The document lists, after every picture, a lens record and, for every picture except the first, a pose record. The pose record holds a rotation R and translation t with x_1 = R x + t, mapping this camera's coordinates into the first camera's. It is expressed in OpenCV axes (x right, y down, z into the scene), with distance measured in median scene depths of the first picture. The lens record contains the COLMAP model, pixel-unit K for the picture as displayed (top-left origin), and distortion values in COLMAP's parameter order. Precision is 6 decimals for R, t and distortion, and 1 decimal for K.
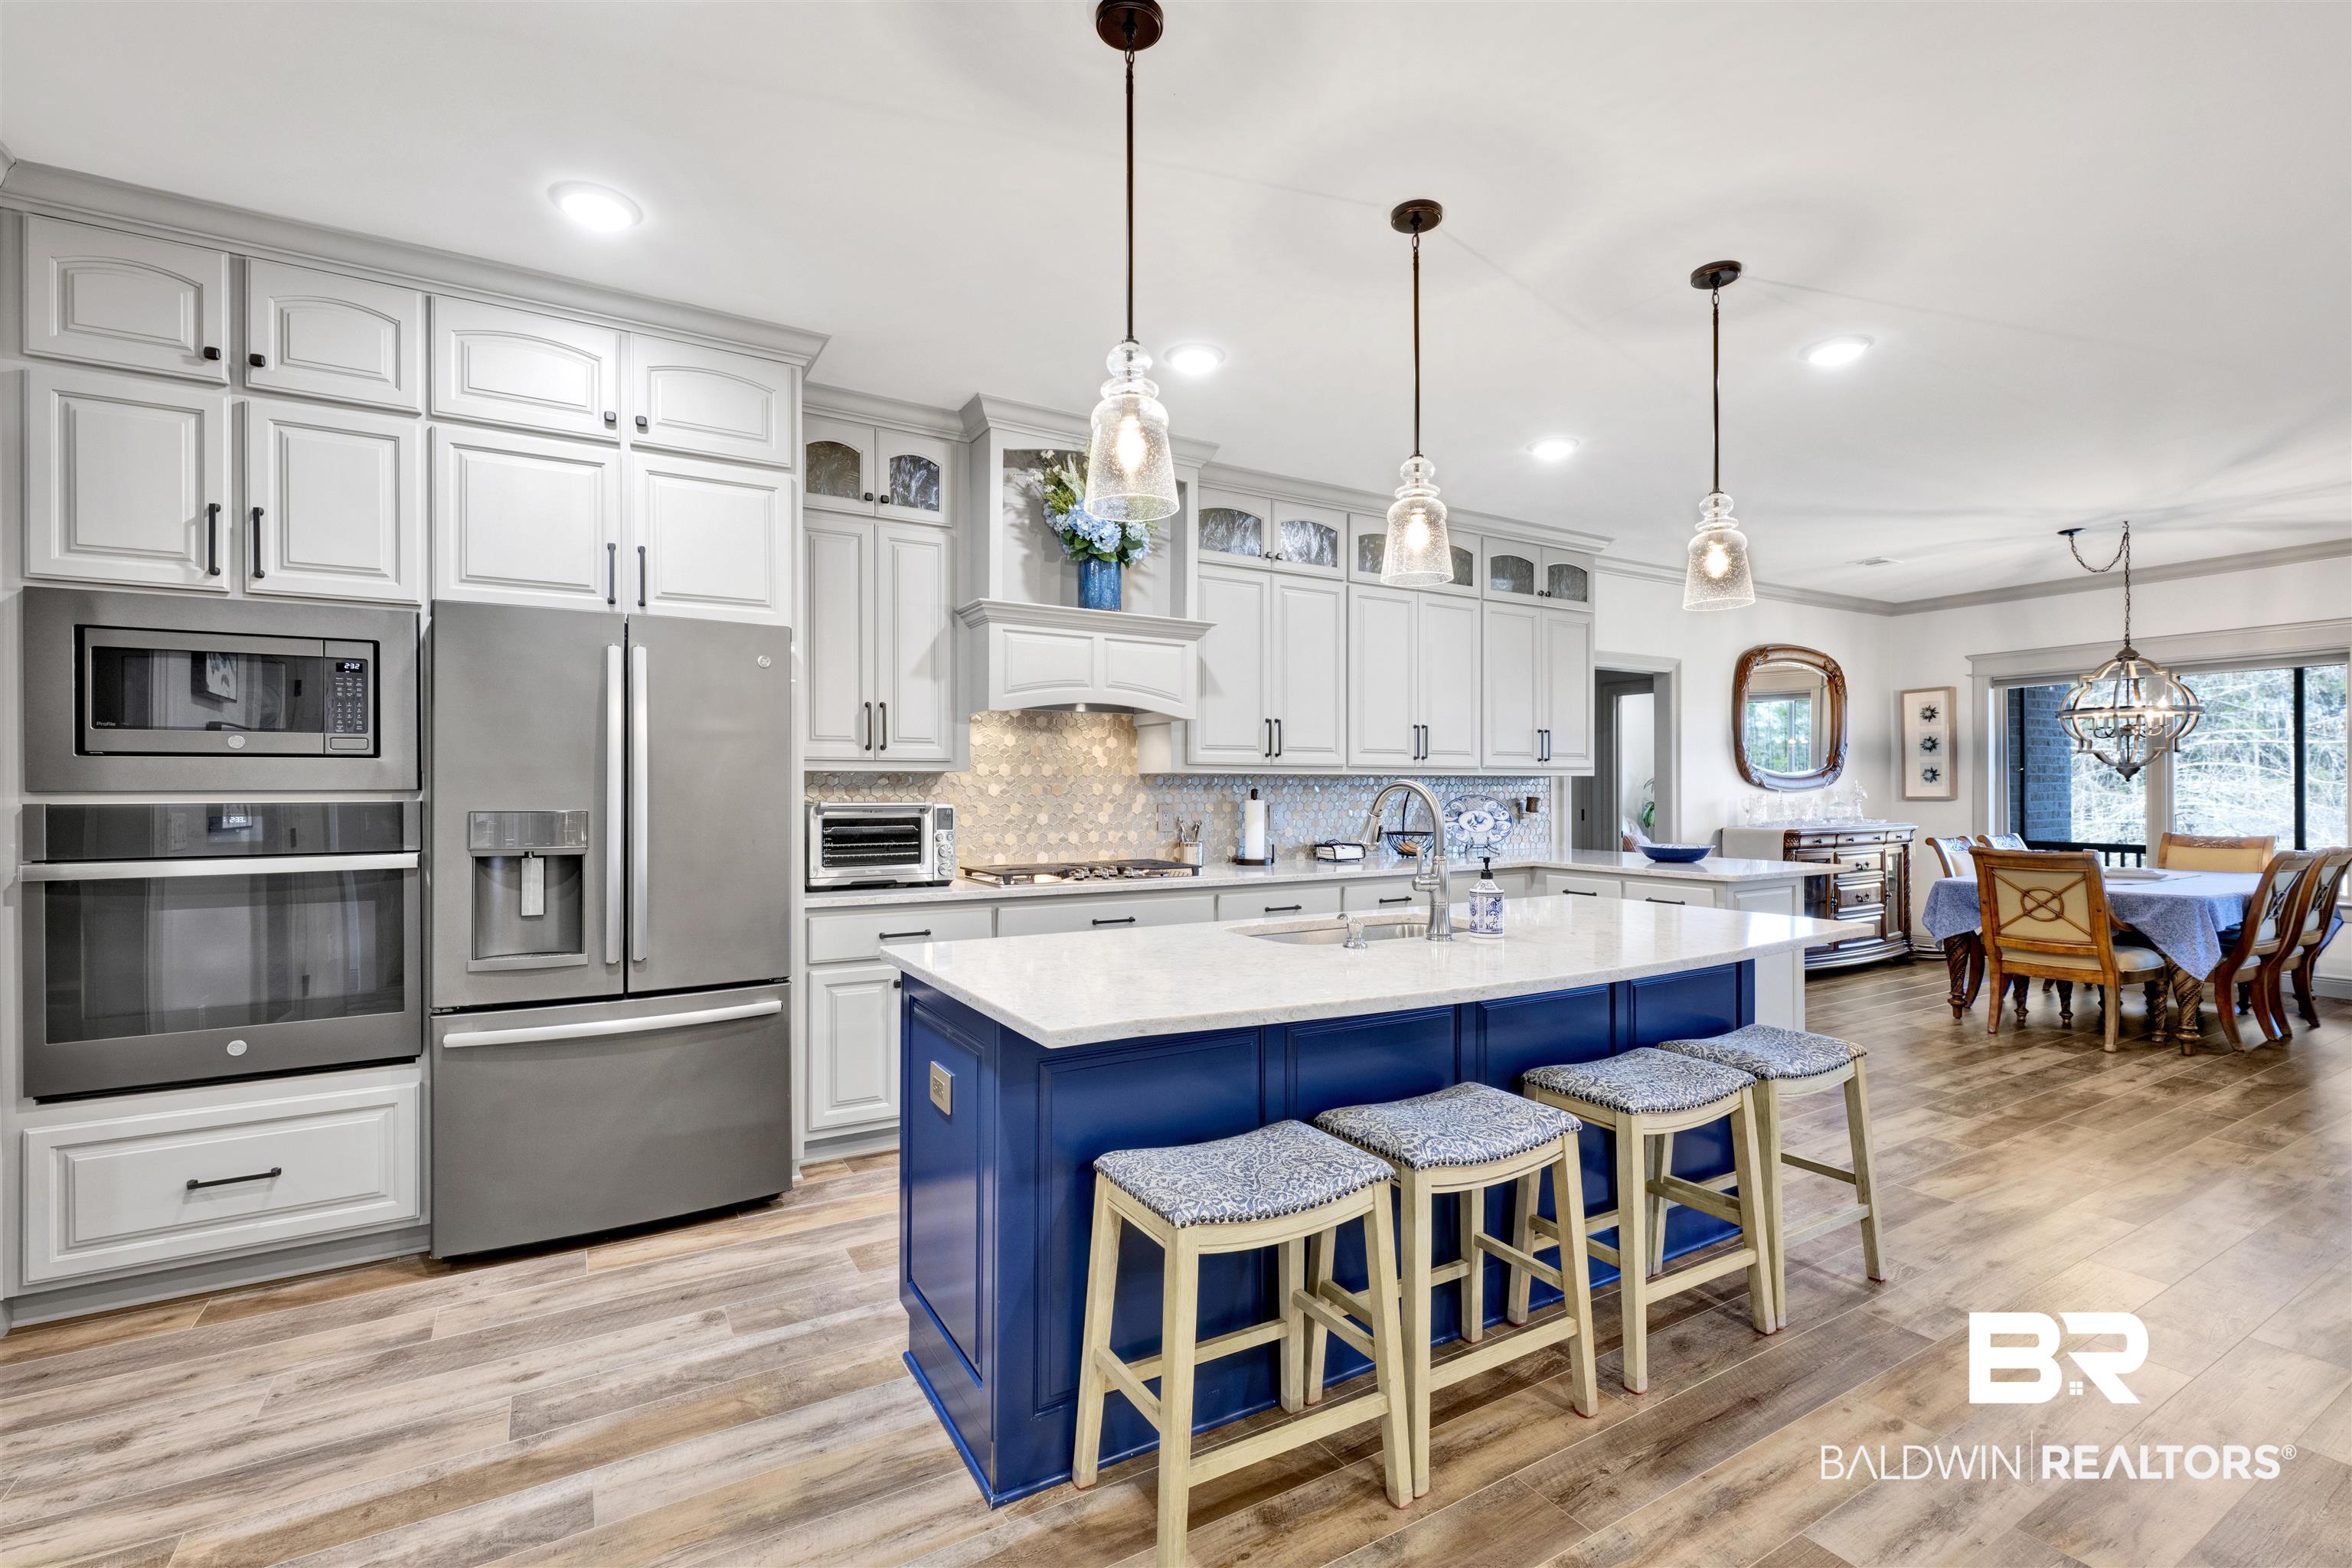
lens RADIAL K [[1018.6, 0, 1172.3], [0, 1018.6, 786.8], [0, 0, 1]] dist [0.003172, -0.001038]
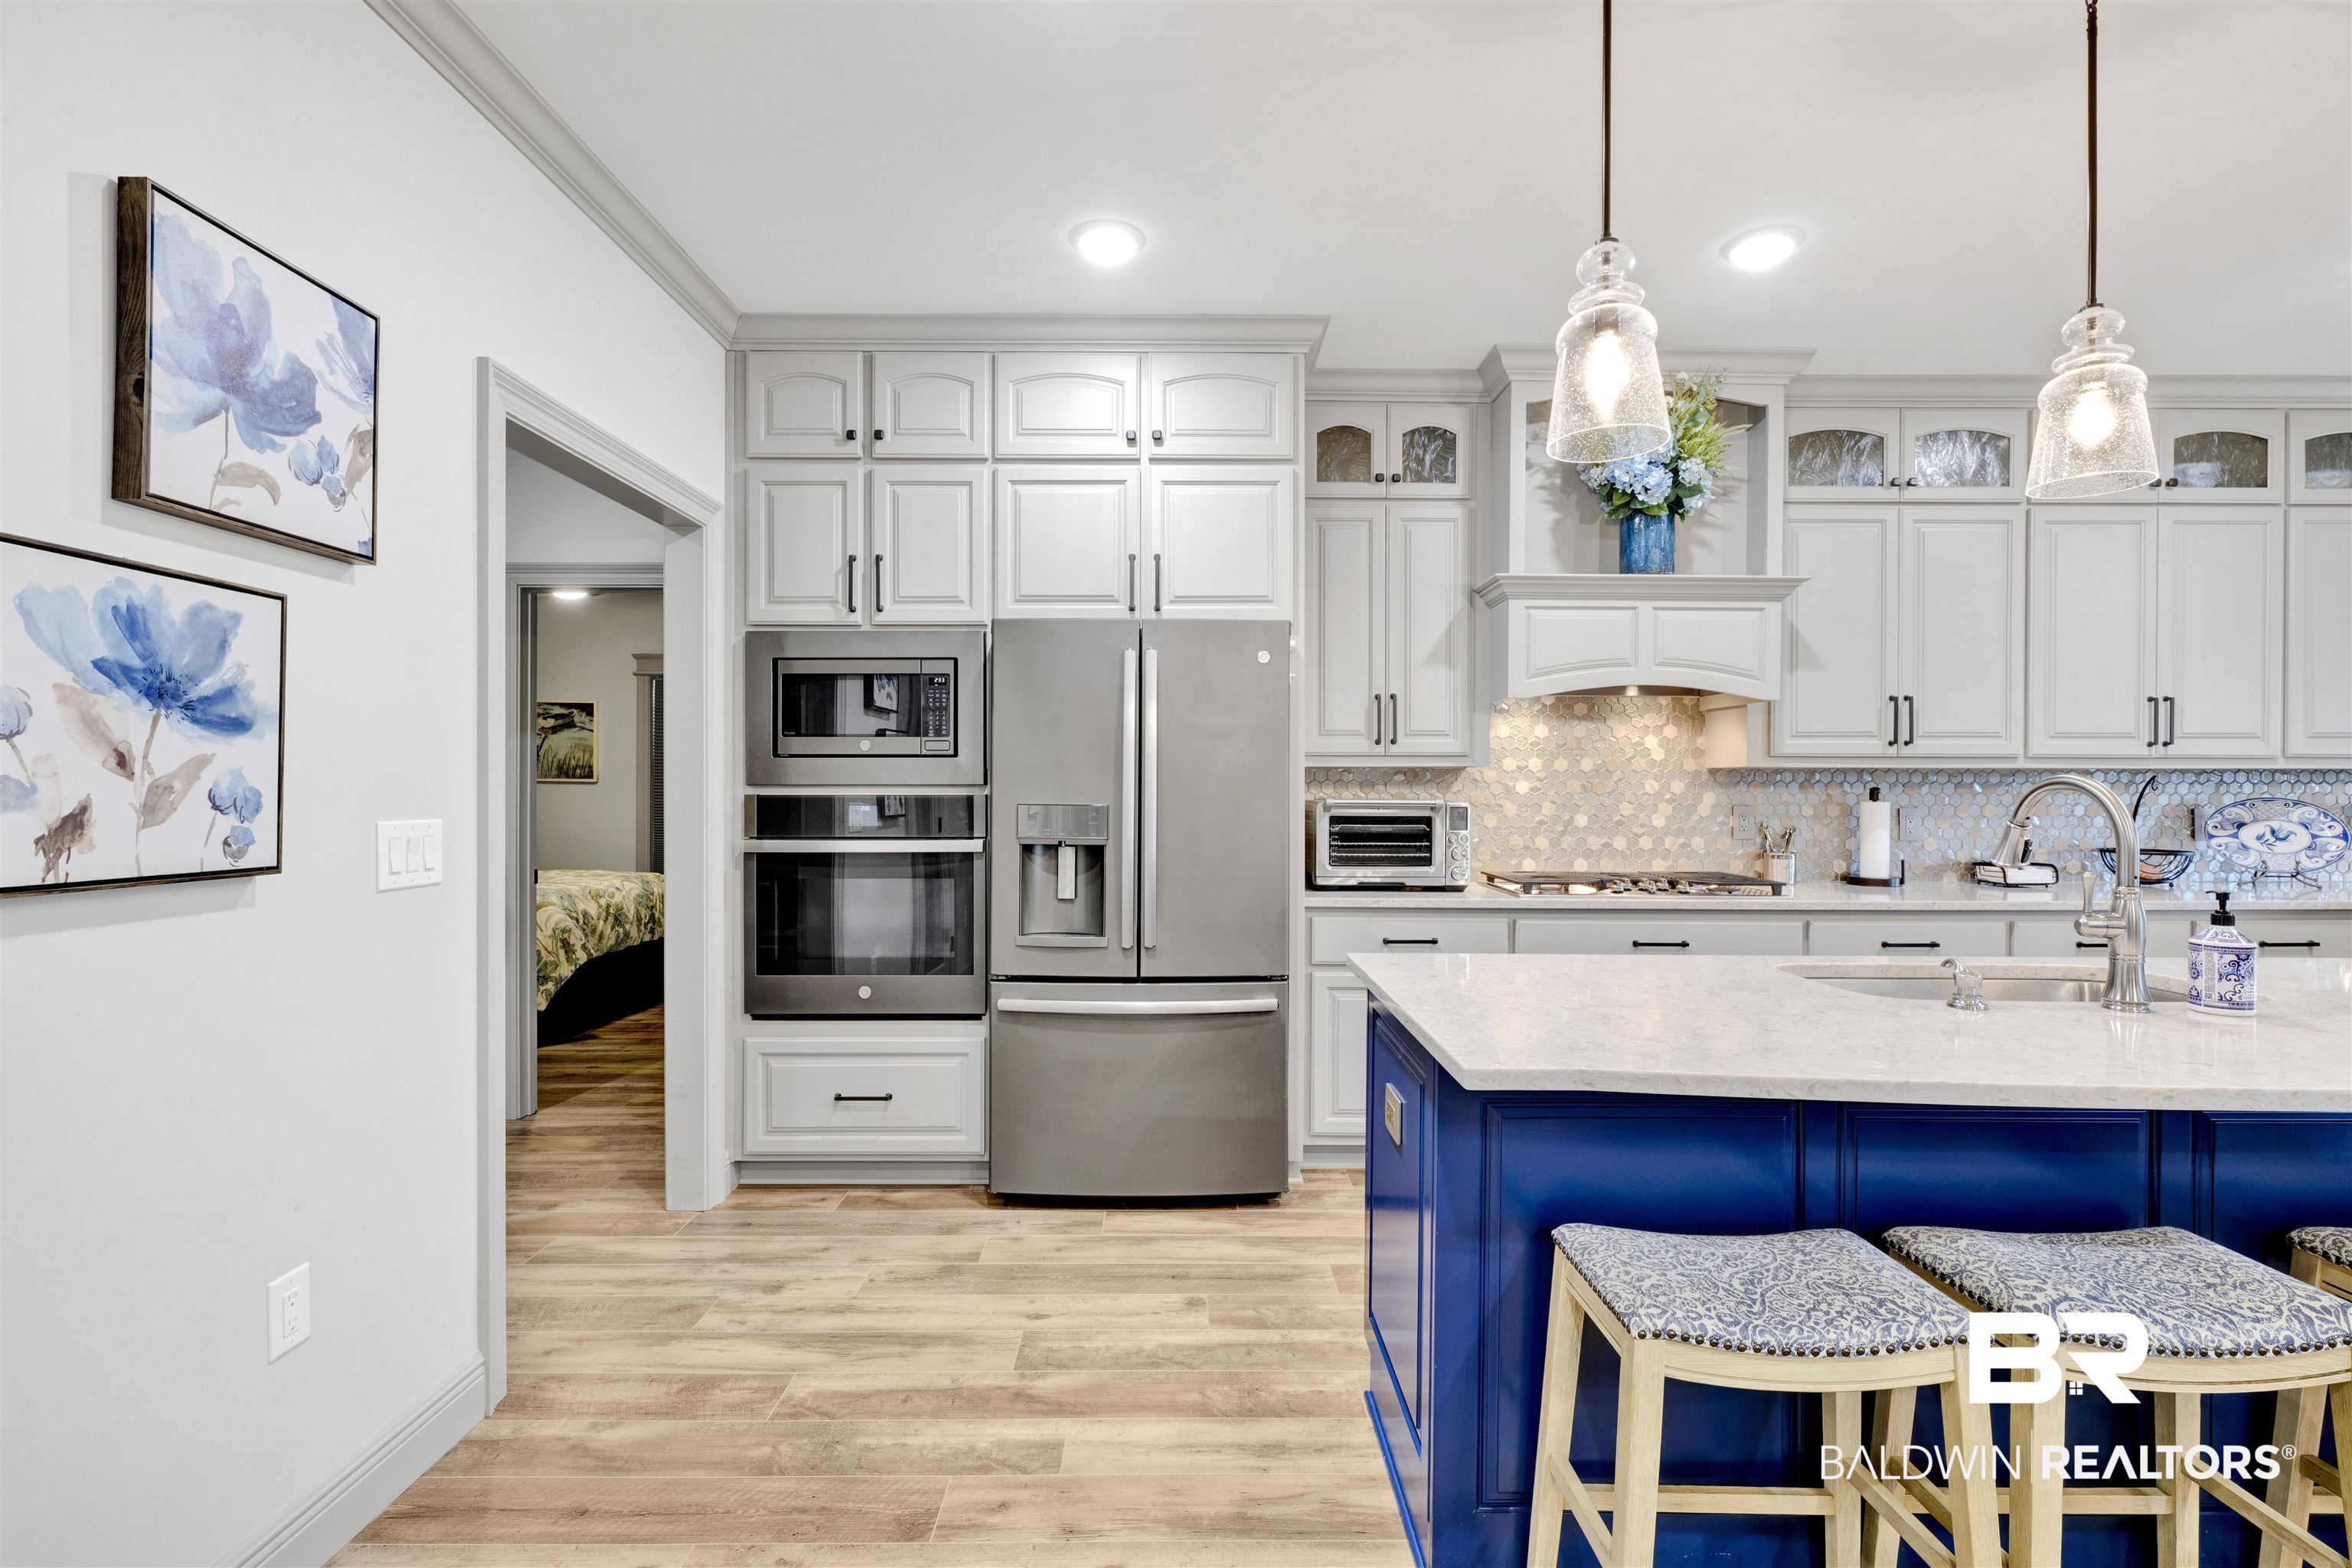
lens RADIAL K [[1079.6, 0, 1188.6], [0, 1079.6, 786.6], [0, 0, 1]] dist [0.001131, -0.000065]
pose [[0.866758, 0.004366, -0.498709, 0.076685], [-0.002891, 0.999989, 0.003729, -0.000012], [0.498720, -0.001790, 0.866761, 0.058765]]
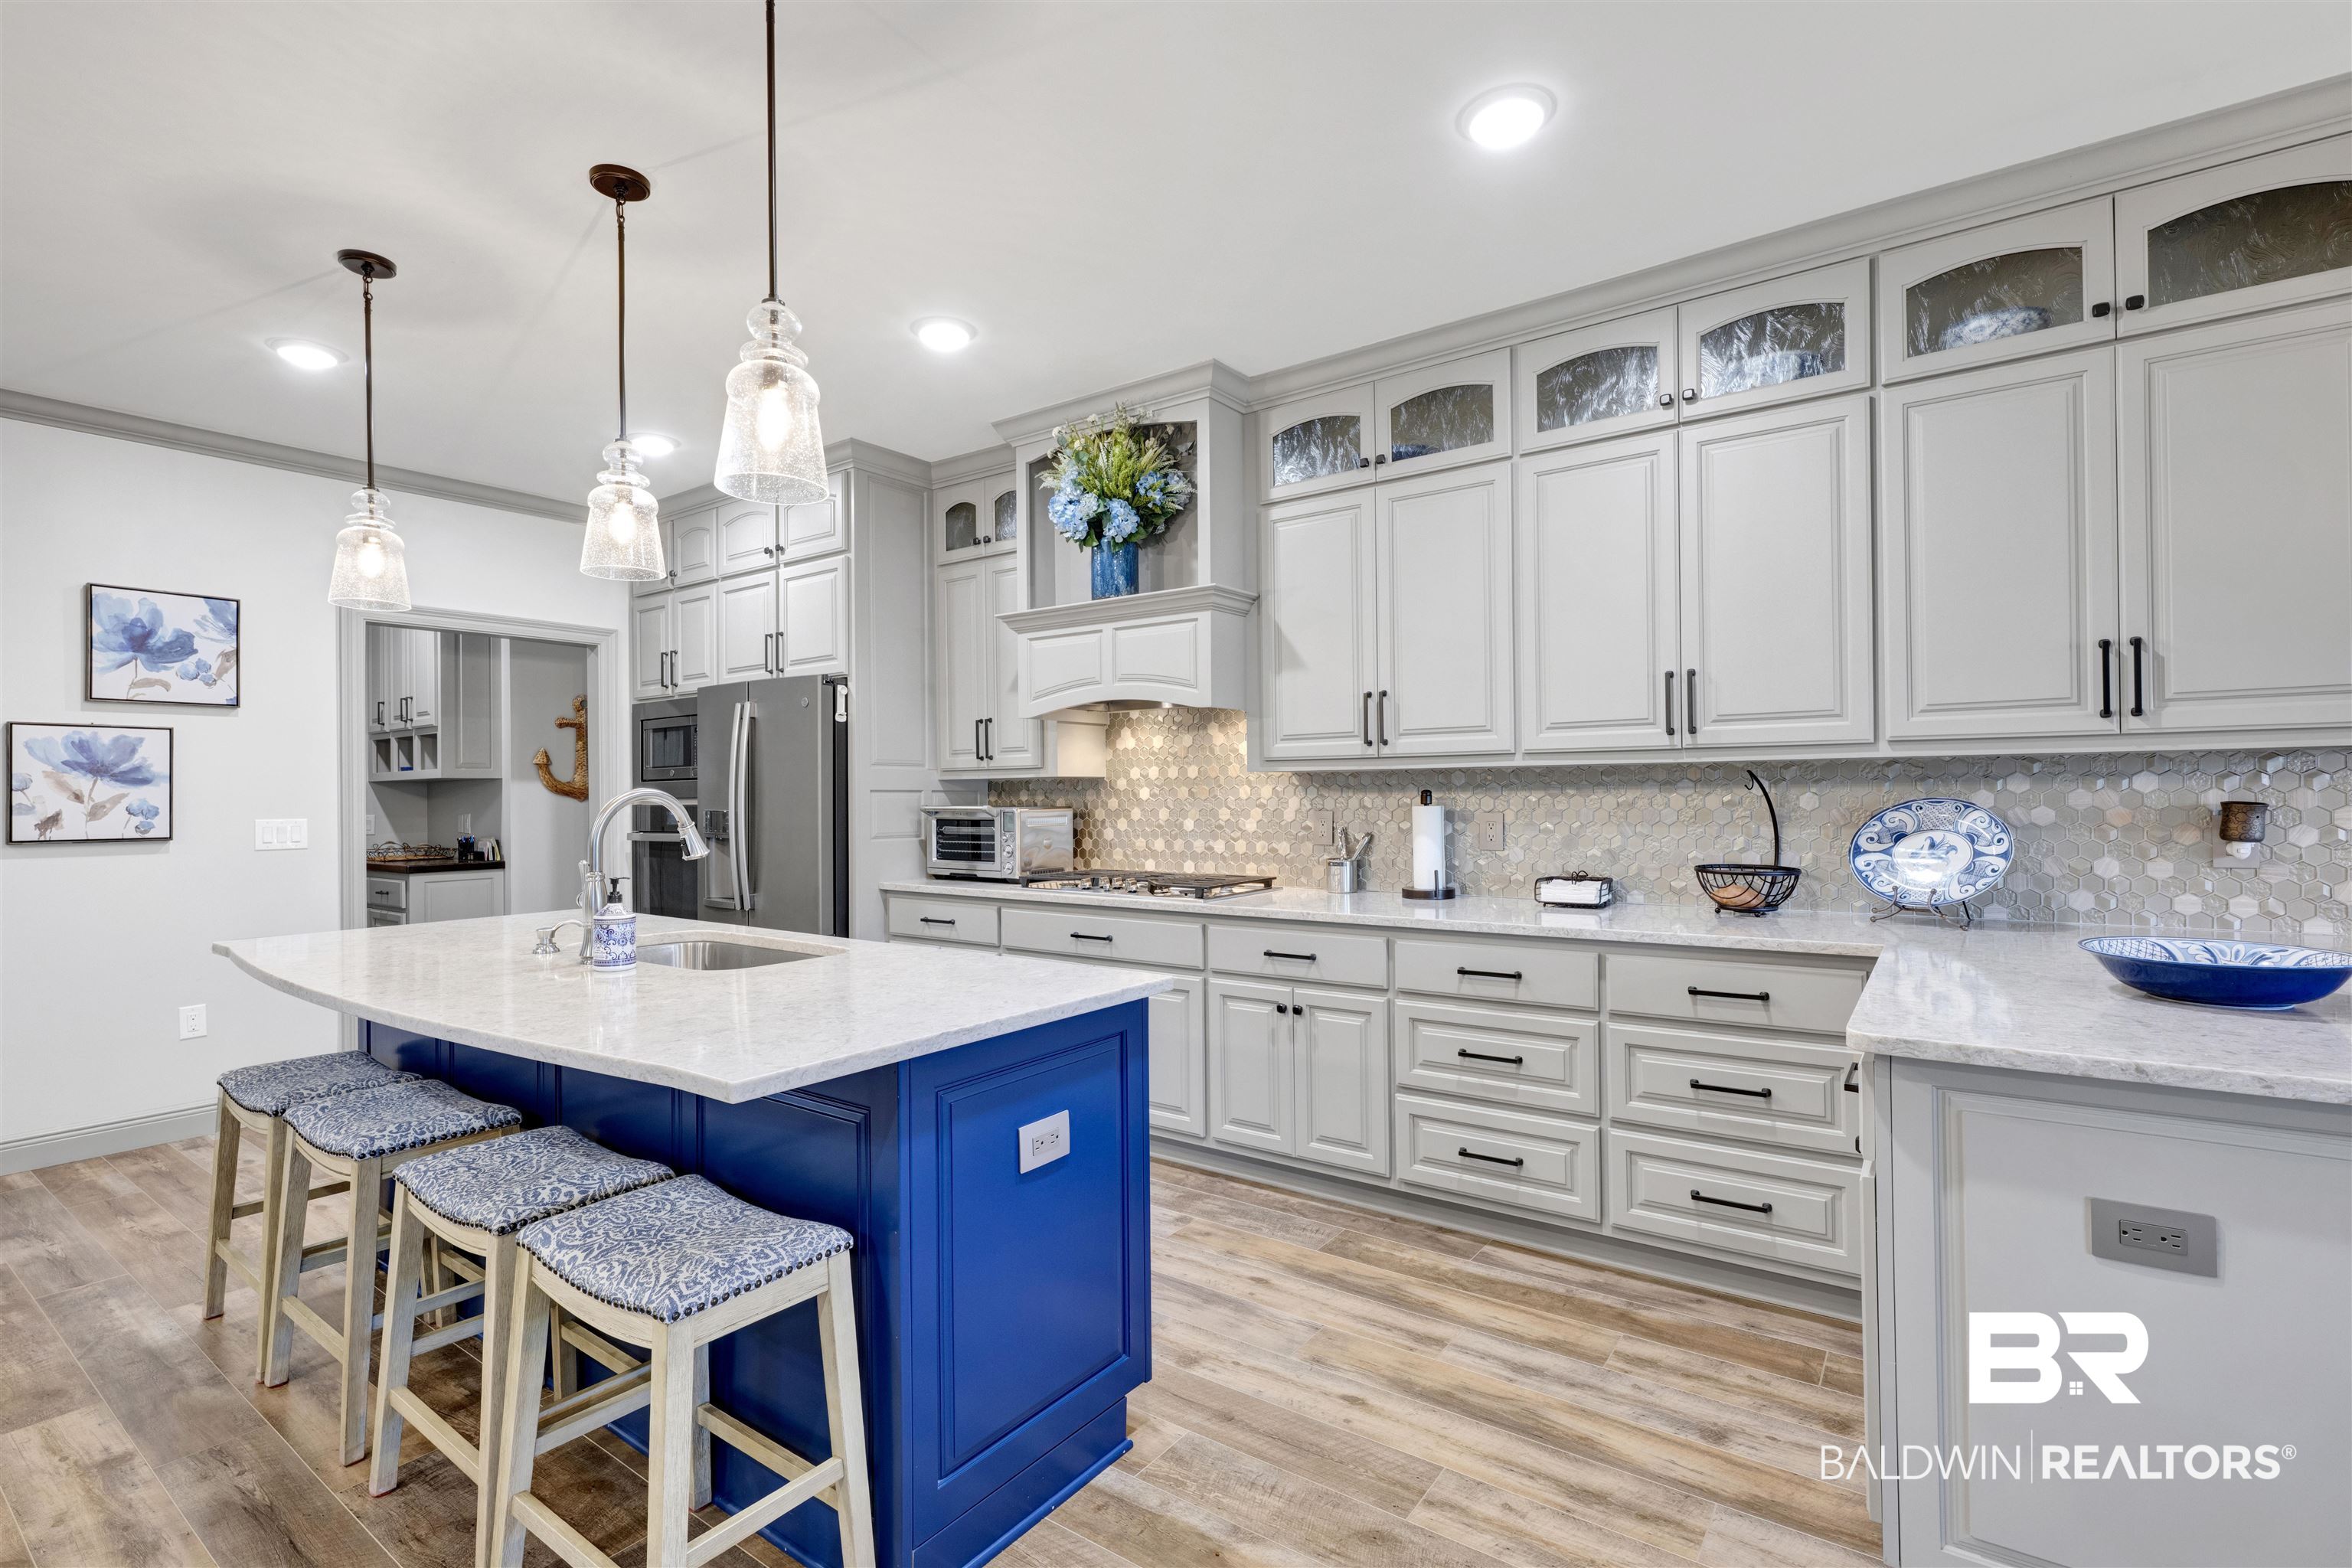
lens RADIAL K [[1079.6, 0, 1221.4], [0, 1079.6, 791.6], [0, 0, 1]] dist [0.001131, -0.000065]
pose [[0.410512, -0.003028, -0.911850, 1.411482], [0.012417, 0.999920, 0.002270, -0.000510], [0.911770, -0.012255, 0.410517, 1.134506]]
